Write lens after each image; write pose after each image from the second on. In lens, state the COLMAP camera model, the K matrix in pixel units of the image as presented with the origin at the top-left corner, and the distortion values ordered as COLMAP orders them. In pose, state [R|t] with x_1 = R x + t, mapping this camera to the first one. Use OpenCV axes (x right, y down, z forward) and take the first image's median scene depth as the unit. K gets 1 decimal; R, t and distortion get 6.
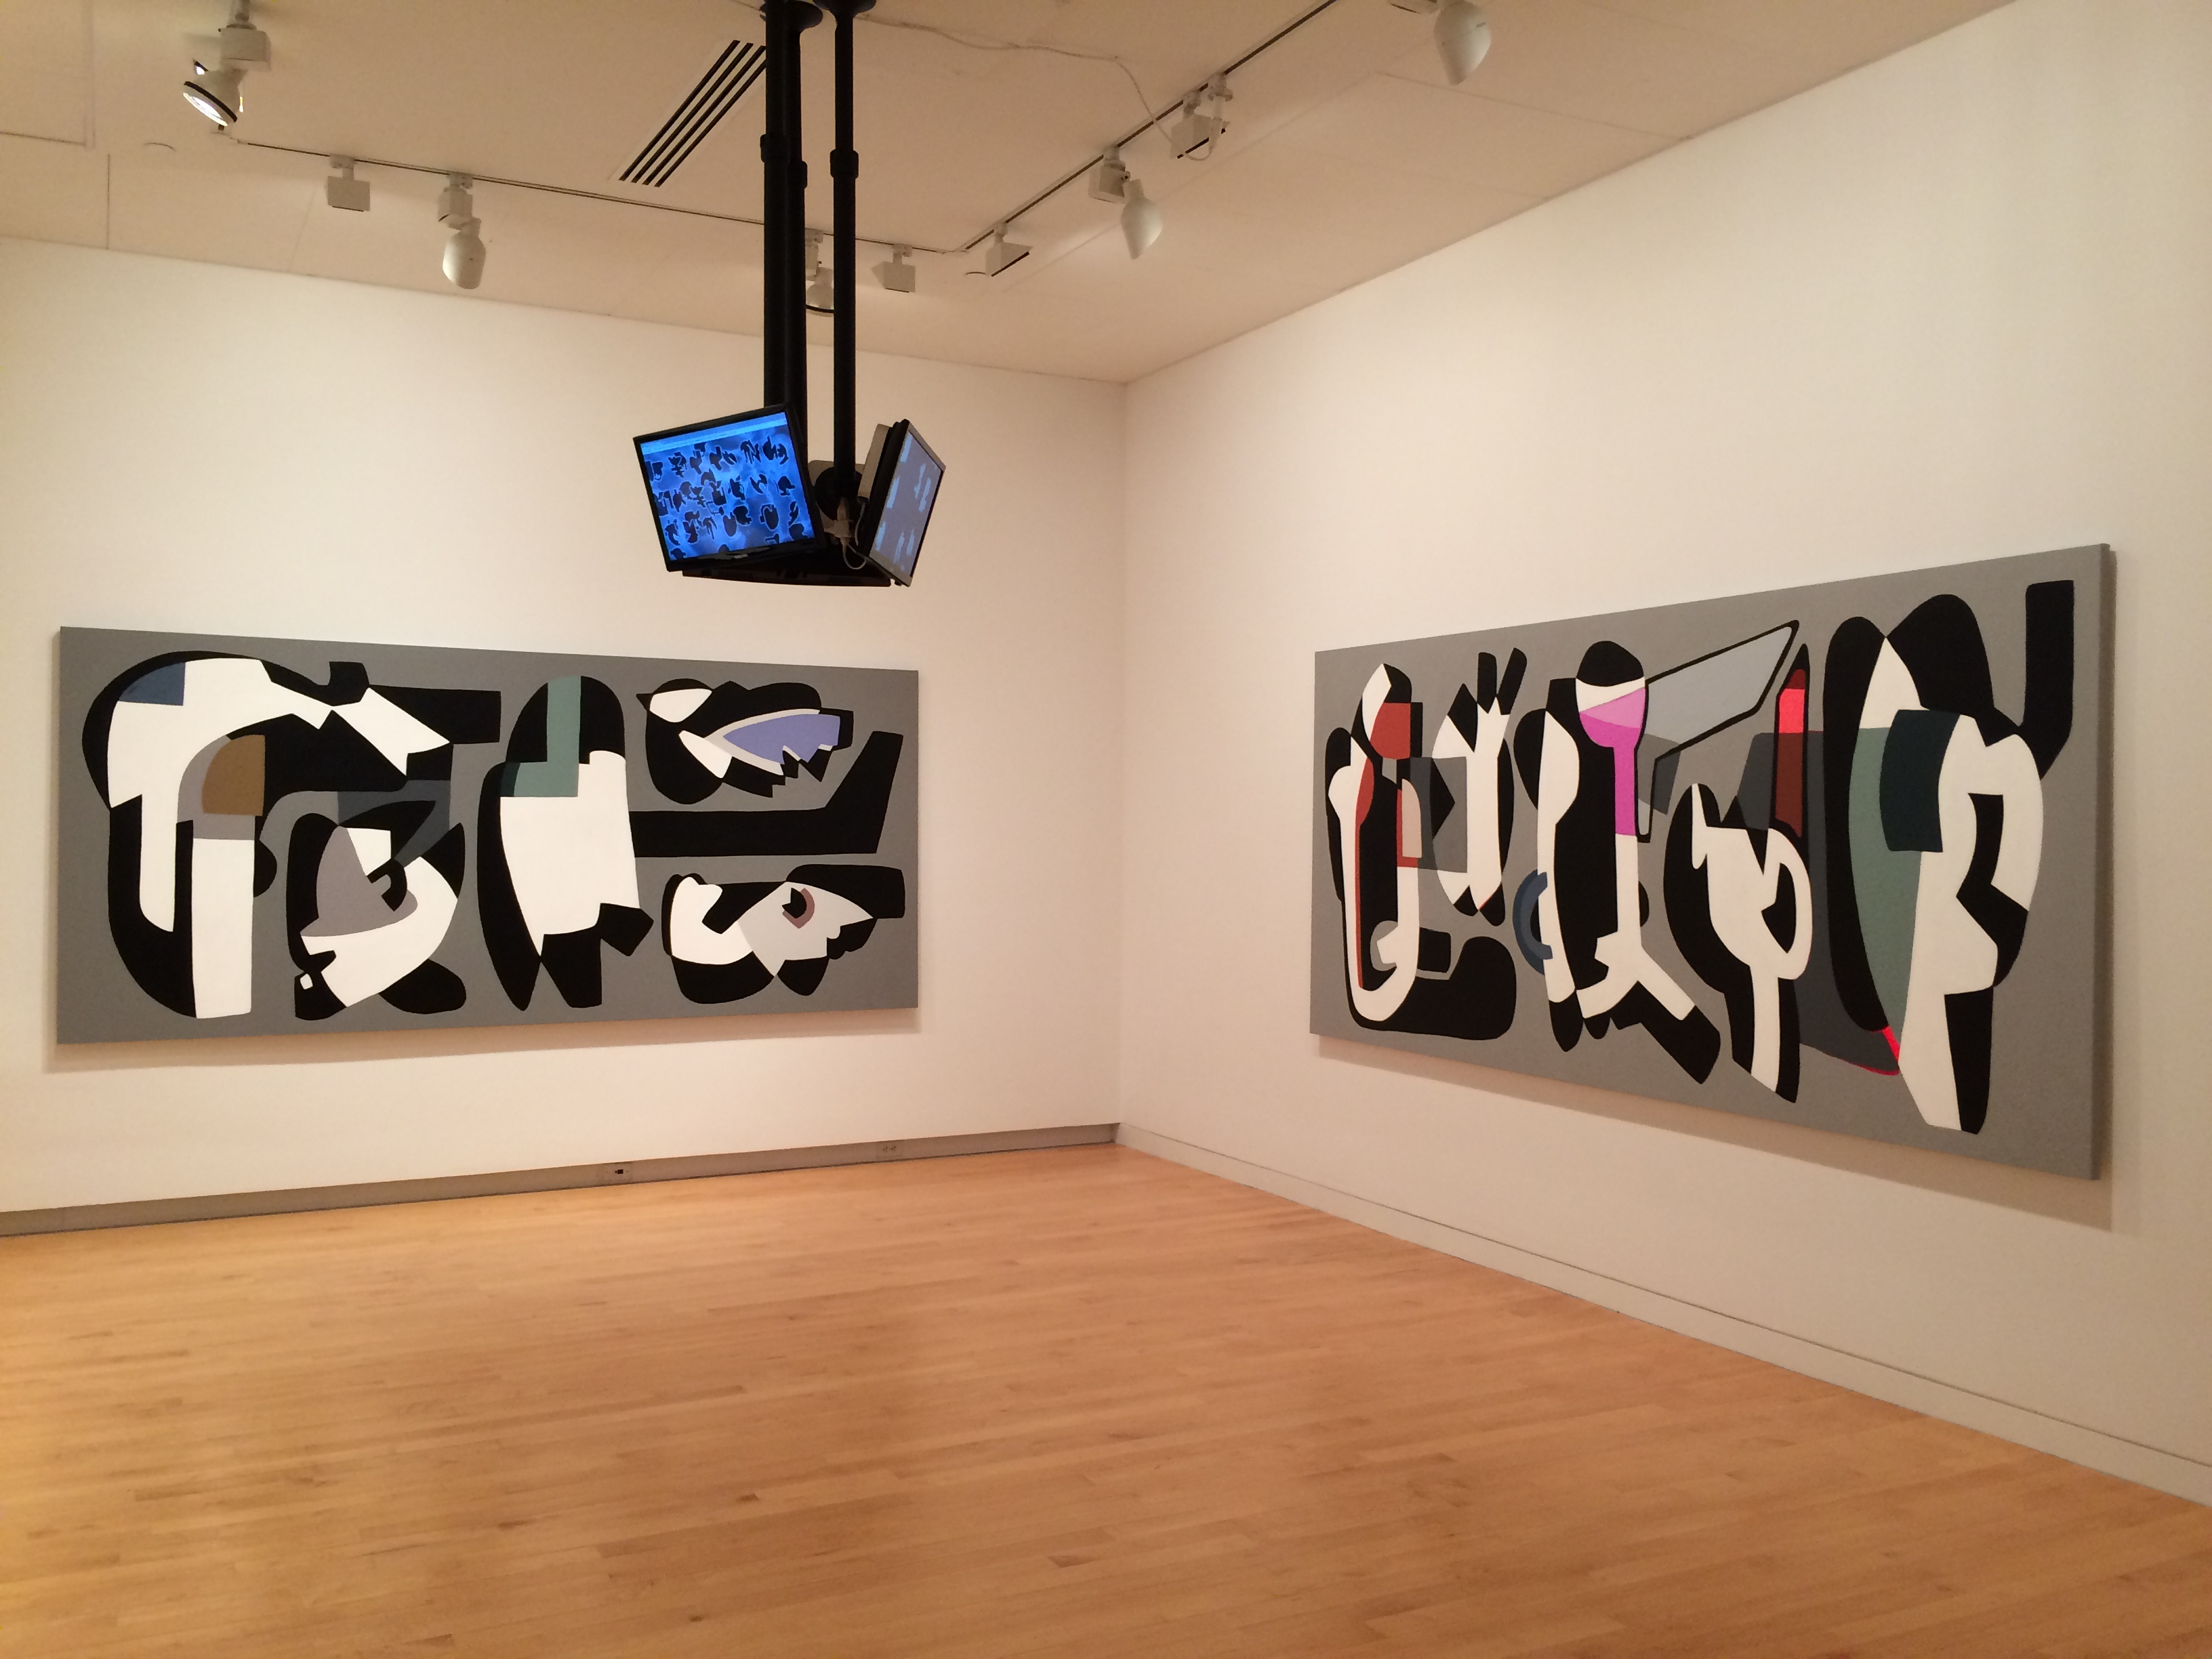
lens RADIAL K [[1899.5, 0, 1105.9], [0, 1899.5, 826.3], [0, 0, 1]] dist [0.048124, -0.000344]
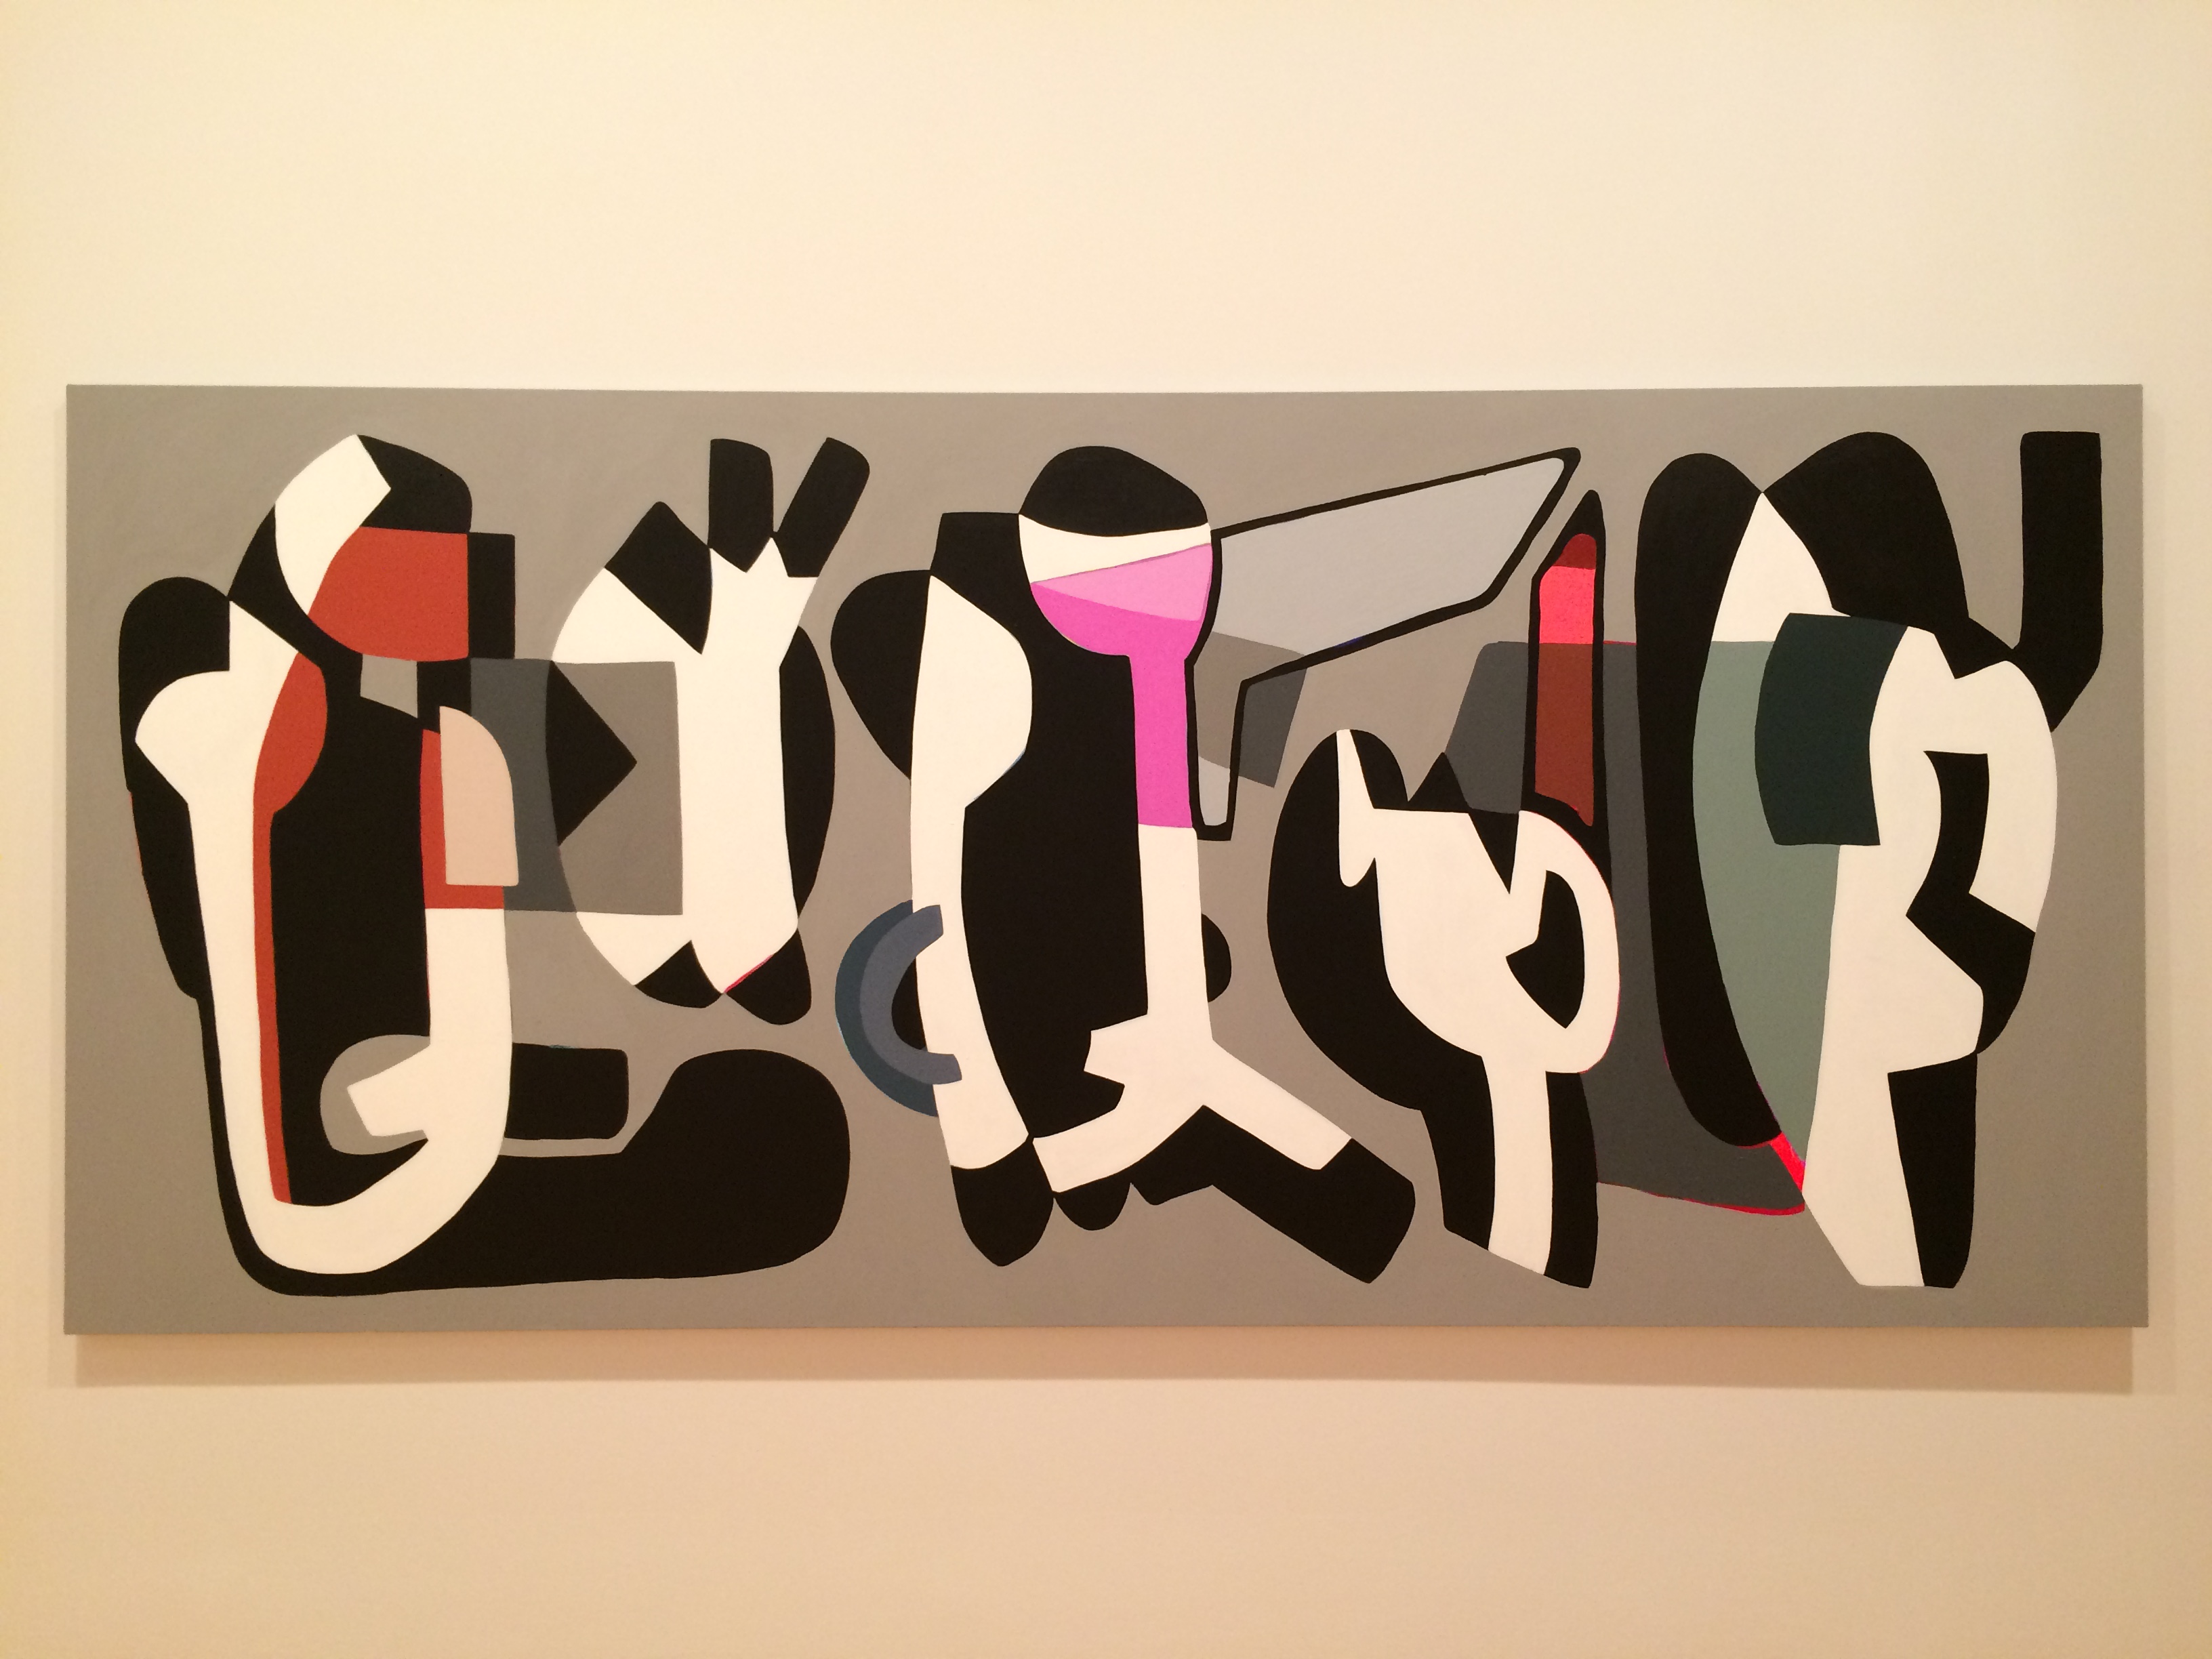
lens RADIAL K [[1899.5, 0, 1105.8], [0, 1899.5, 829.1], [0, 0, 1]] dist [0.048124, -0.000344]
pose [[0.452694, -0.008306, 0.891627, -0.201645], [0.007868, 0.999955, 0.005320, 0.002504], [-0.891631, 0.004607, 0.452739, 0.811904]]
